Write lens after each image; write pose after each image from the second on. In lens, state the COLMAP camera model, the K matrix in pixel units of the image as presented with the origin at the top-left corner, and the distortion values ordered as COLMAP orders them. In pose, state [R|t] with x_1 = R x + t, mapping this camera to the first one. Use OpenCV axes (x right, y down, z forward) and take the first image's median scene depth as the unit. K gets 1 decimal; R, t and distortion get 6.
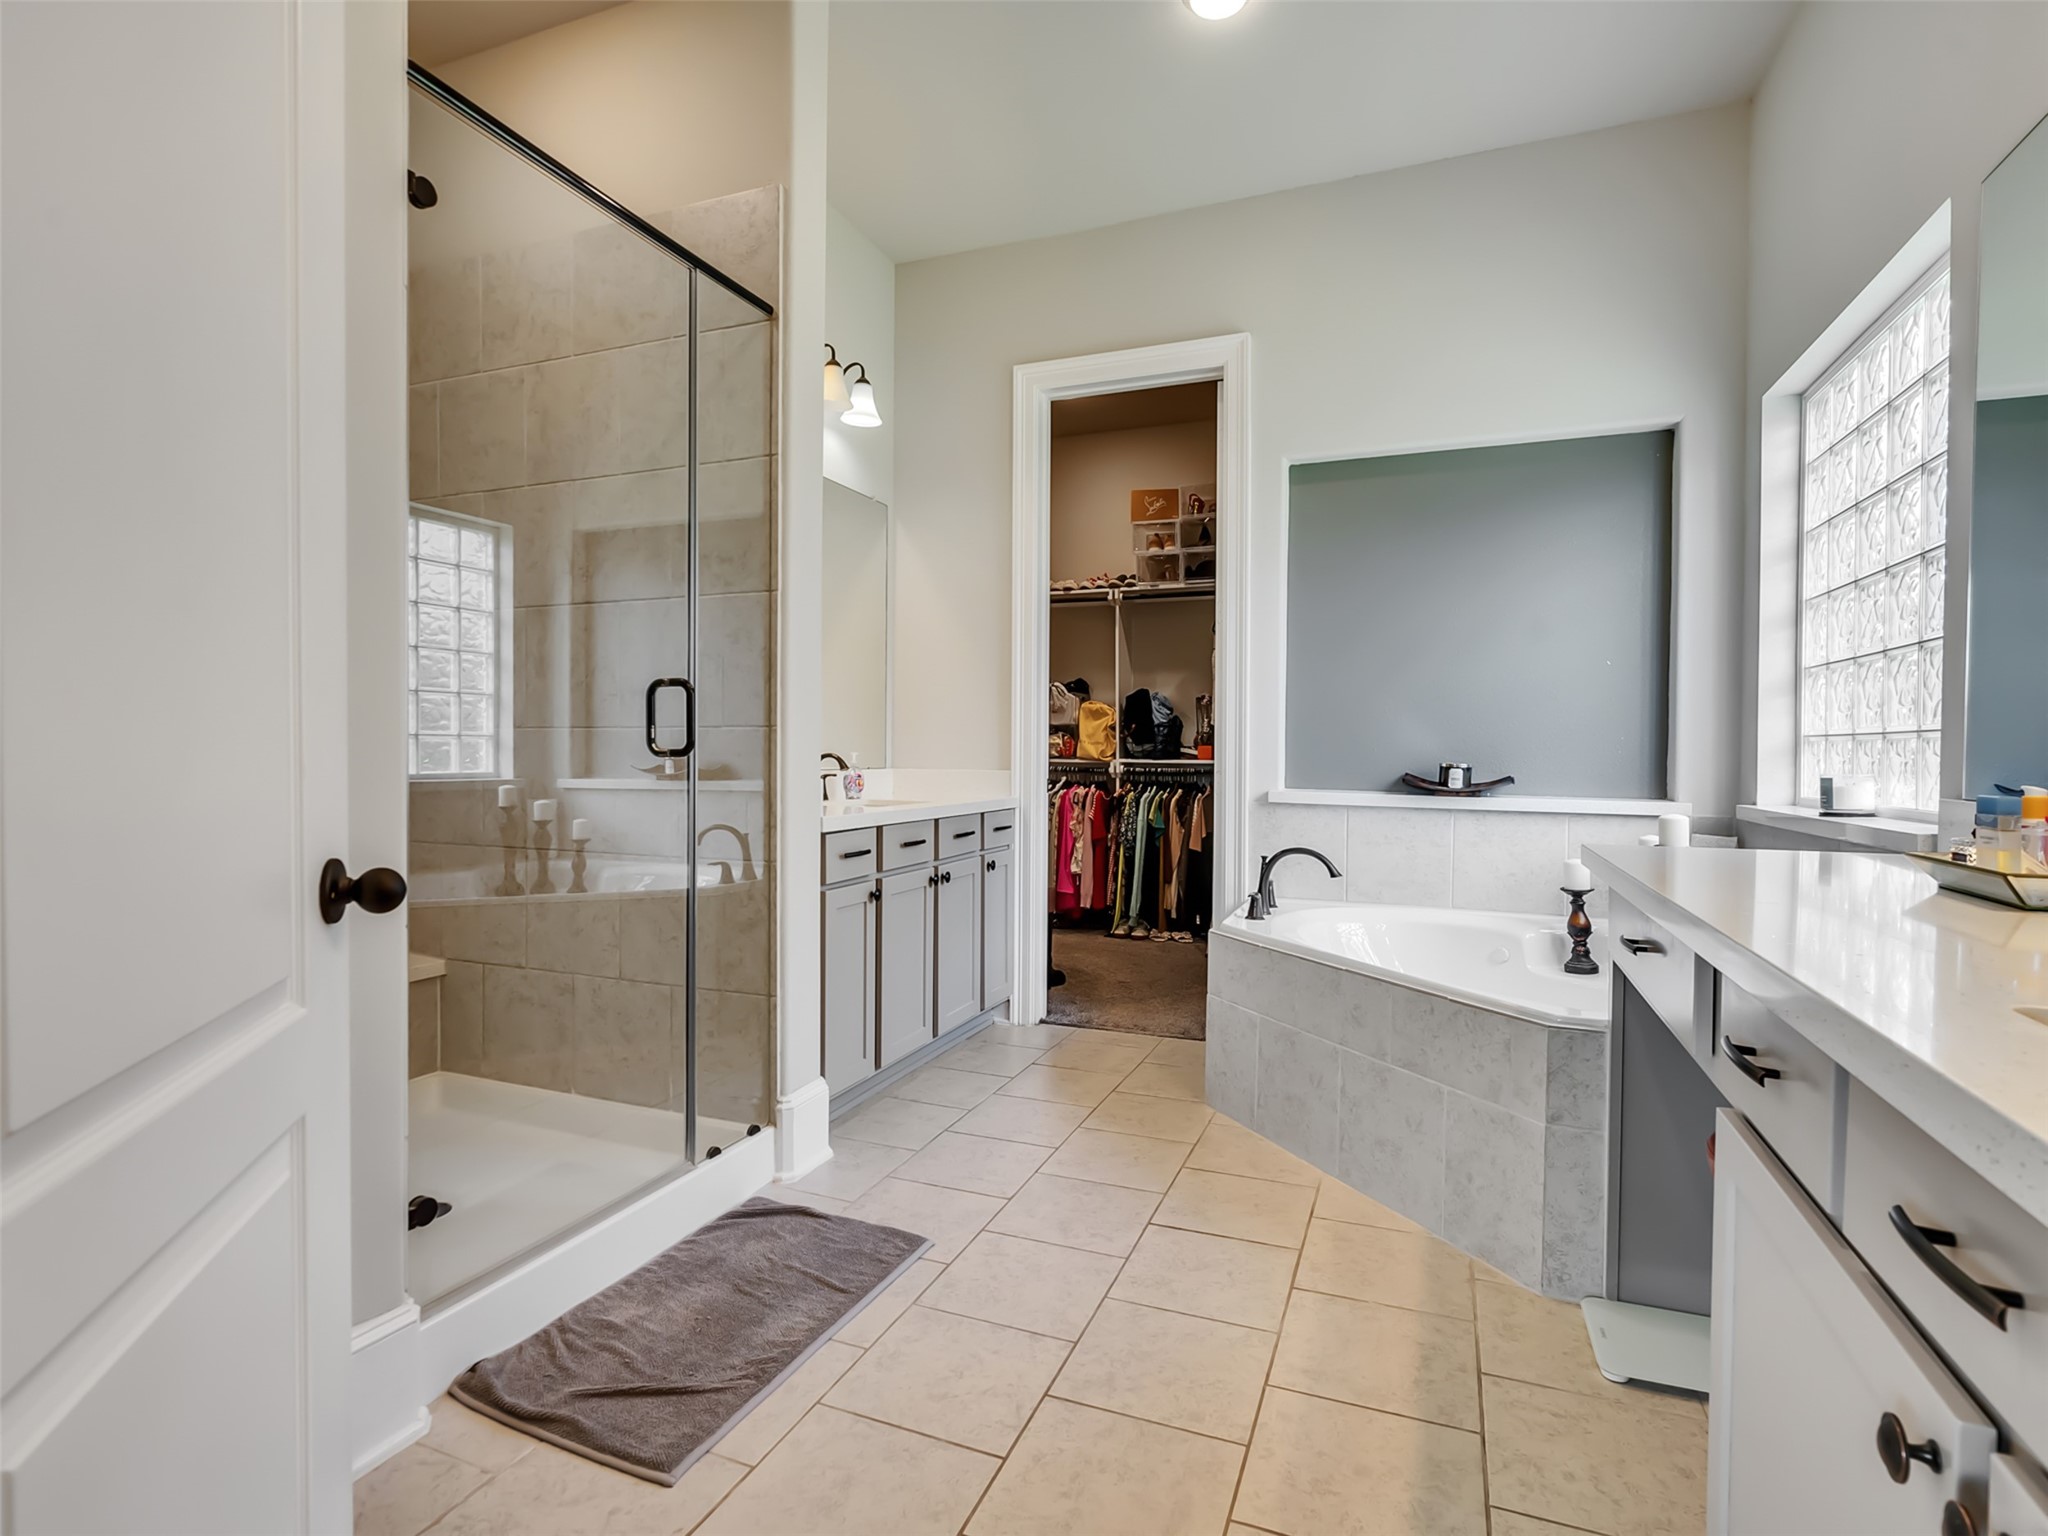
lens RADIAL K [[1051.9, 0, 1019.8], [0, 1051.9, 763.5], [0, 0, 1]] dist [0.000494, 0.007274]
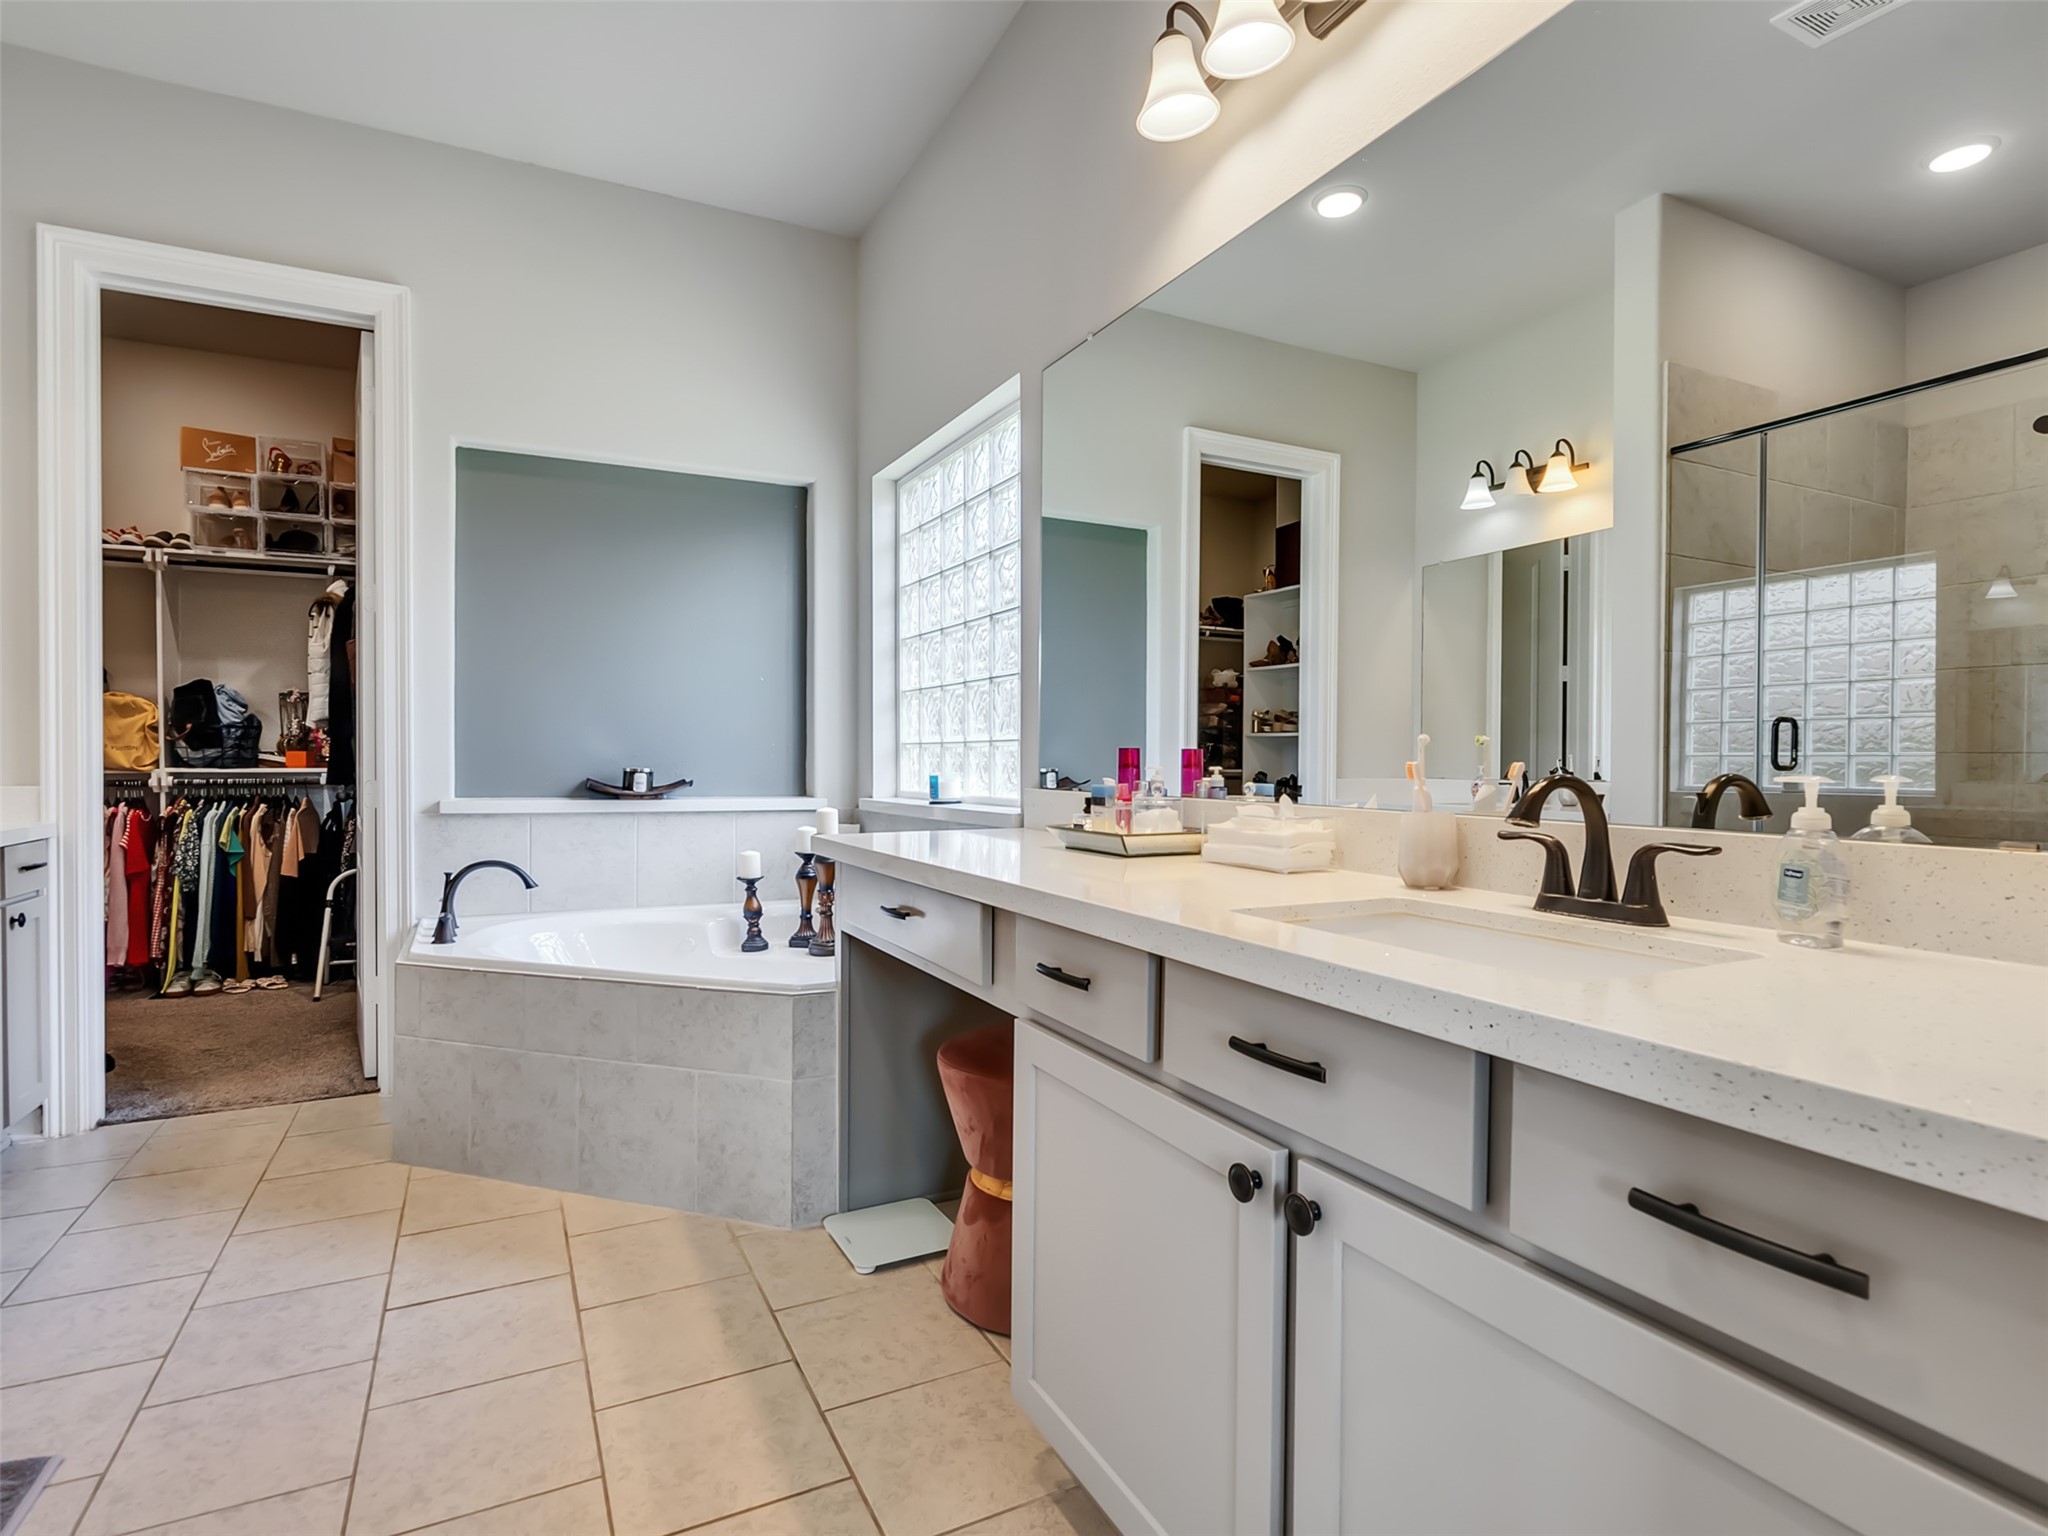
lens RADIAL K [[1047.2, 0, 1003.6], [0, 1047.2, 765.7], [0, 0, 1]] dist [-0.005538, 0.004416]
pose [[0.665247, -0.010543, 0.746549, -0.113103], [0.012517, 0.999917, 0.002968, -0.001015], [-0.746519, 0.007371, 0.665323, 0.037598]]
